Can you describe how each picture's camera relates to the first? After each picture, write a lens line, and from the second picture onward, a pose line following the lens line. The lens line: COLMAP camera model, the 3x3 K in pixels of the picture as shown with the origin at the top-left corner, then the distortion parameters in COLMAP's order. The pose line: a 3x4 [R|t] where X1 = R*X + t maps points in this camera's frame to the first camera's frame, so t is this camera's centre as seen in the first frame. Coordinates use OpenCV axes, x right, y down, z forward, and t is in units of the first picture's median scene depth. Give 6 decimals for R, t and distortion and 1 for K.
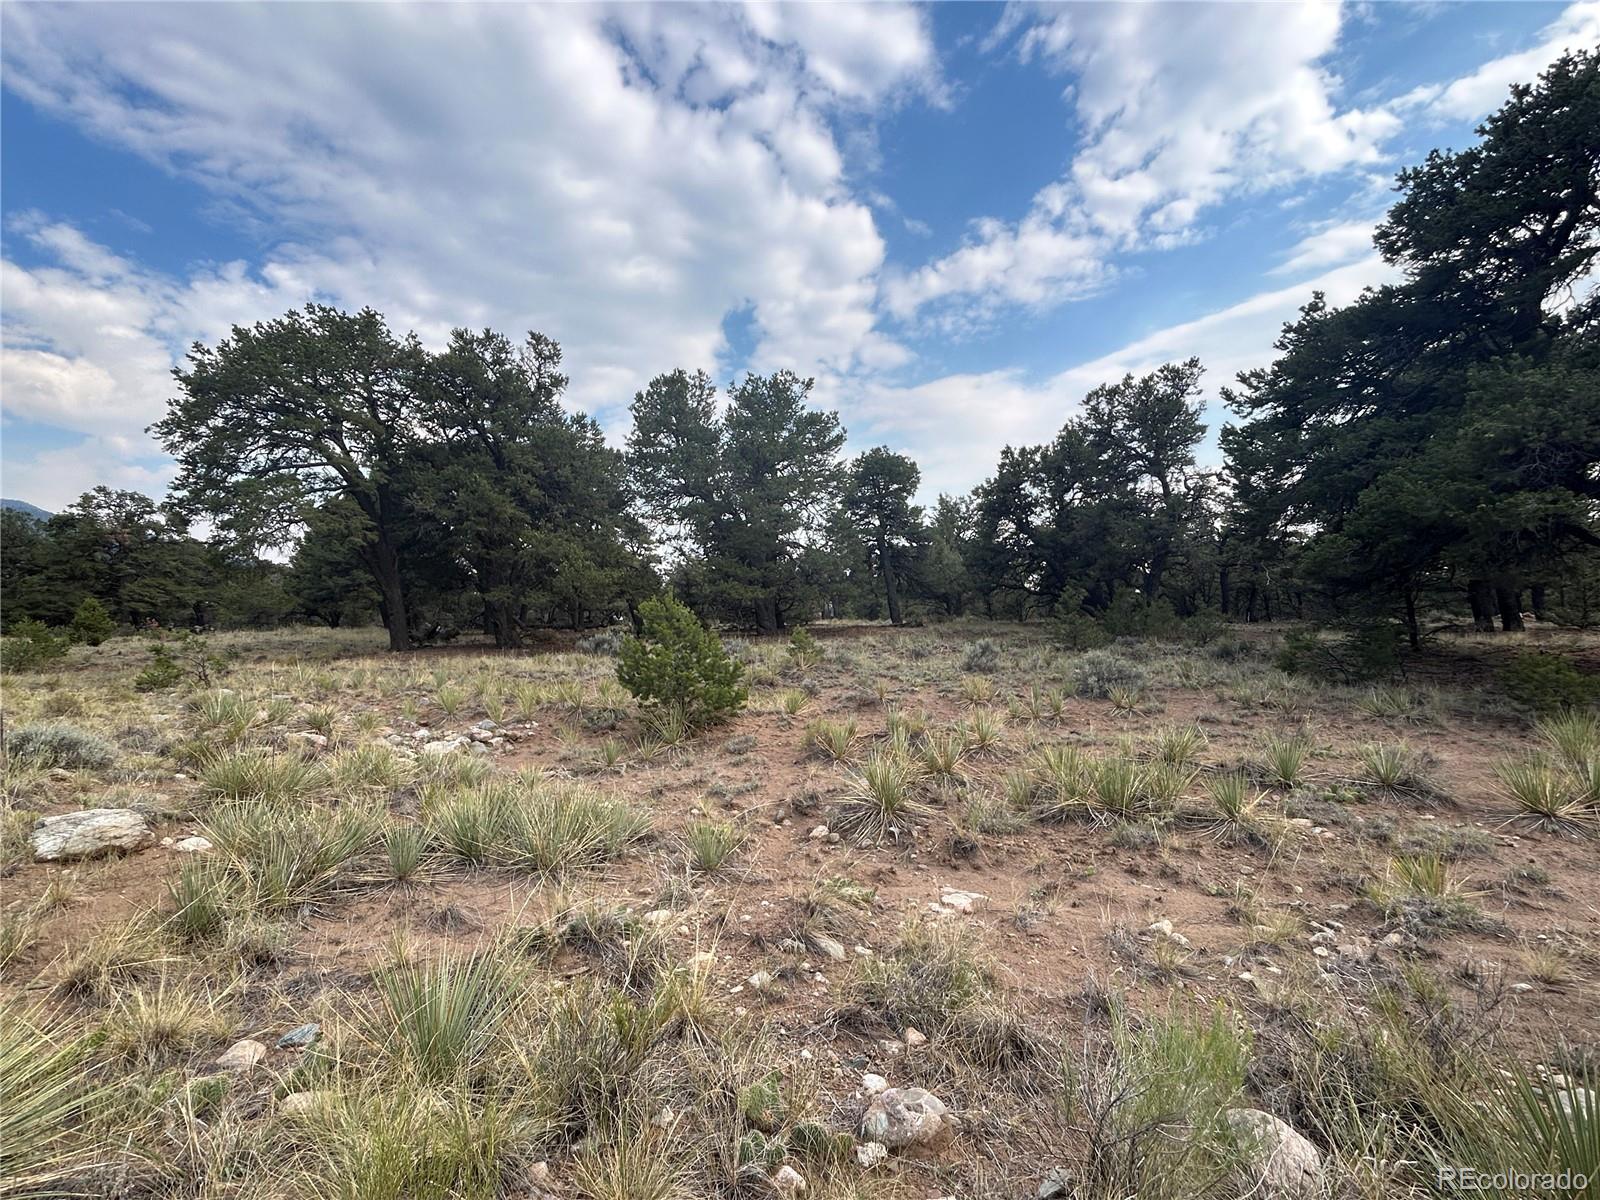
lens RADIAL K [[779.6, 0, 802.6], [0, 779.6, 591.5], [0, 0, 1]] dist [-0.011551, 0.000890]
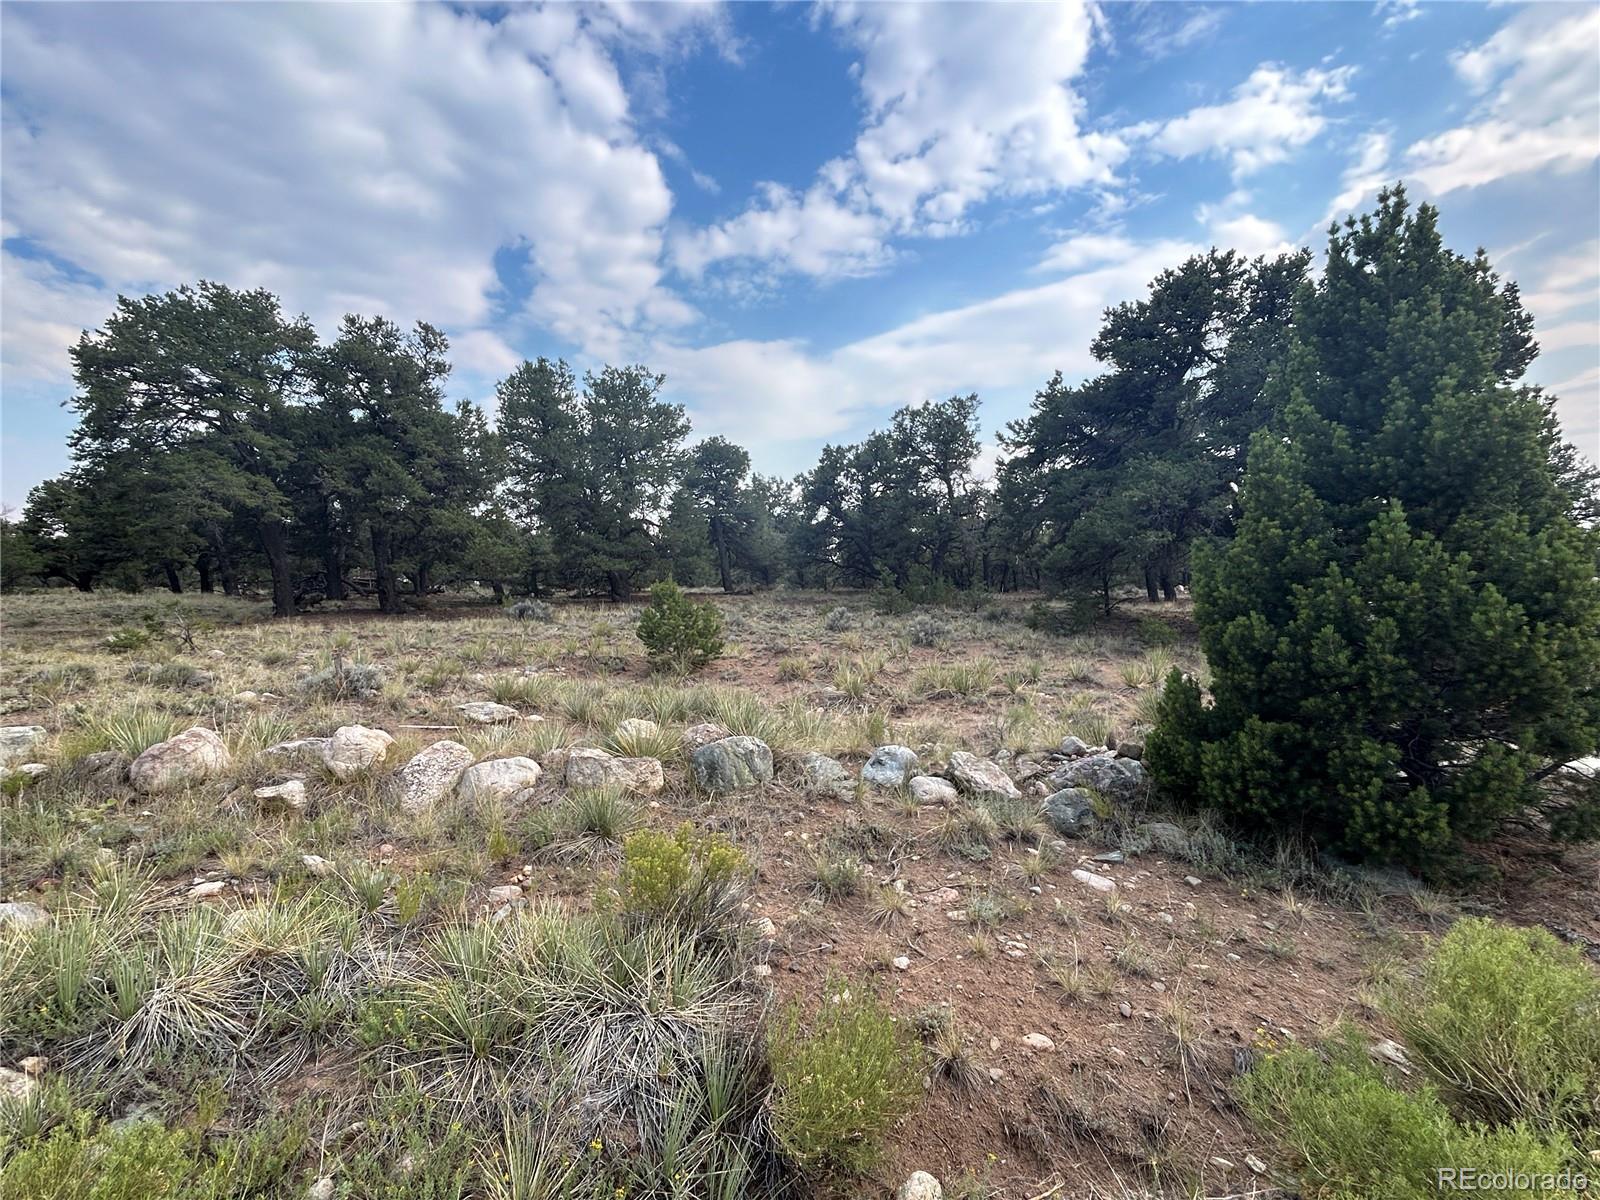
lens RADIAL K [[779.6, 0, 802.6], [0, 779.6, 591.5], [0, 0, 1]] dist [-0.011551, 0.000890]
pose [[0.961668, 0.005822, 0.274156, -0.104854], [-0.018711, 0.998838, 0.044423, -0.013814], [-0.273578, -0.047850, 0.960659, -0.158171]]
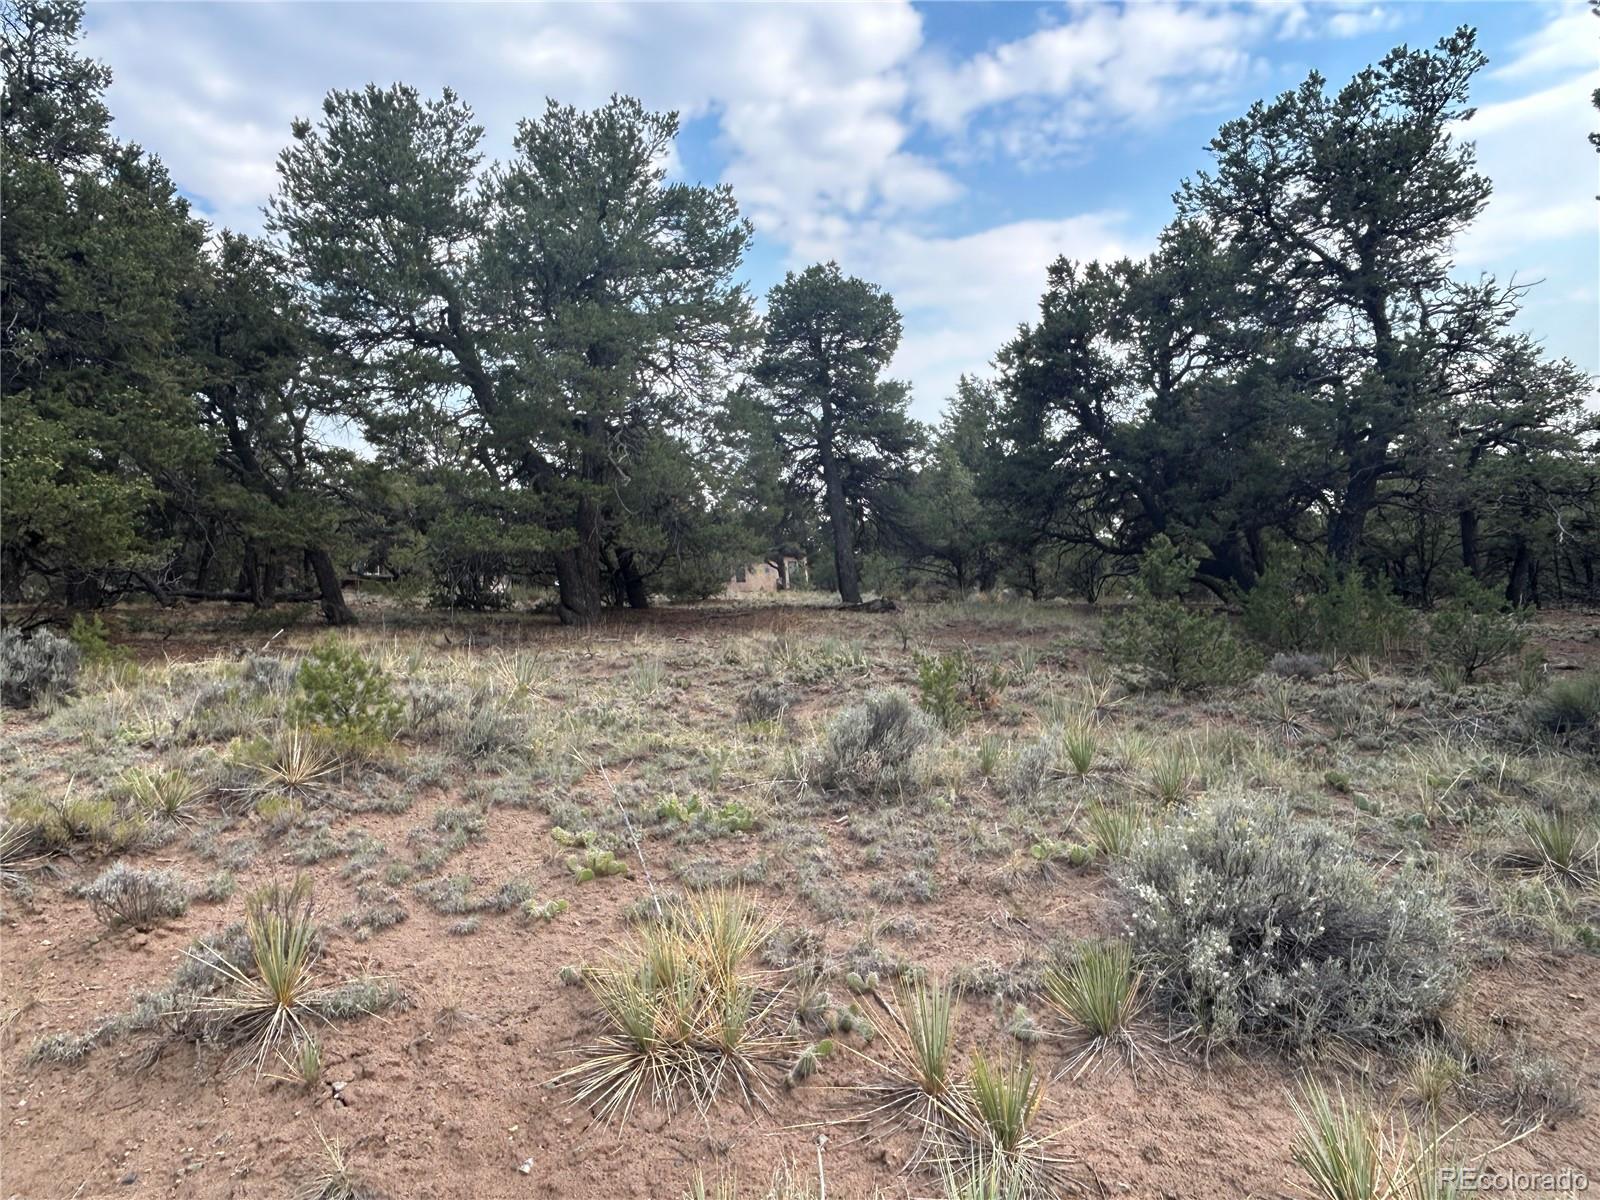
lens RADIAL K [[1157.6, 0, 795.5], [0, 1157.6, 592.9], [0, 0, 1]] dist [-0.013660, -0.008116]
pose [[0.999830, 0.017191, 0.006613, 0.092436], [-0.017463, 0.998900, 0.043520, 0.000674], [-0.005857, -0.043628, 0.999031, 0.251919]]
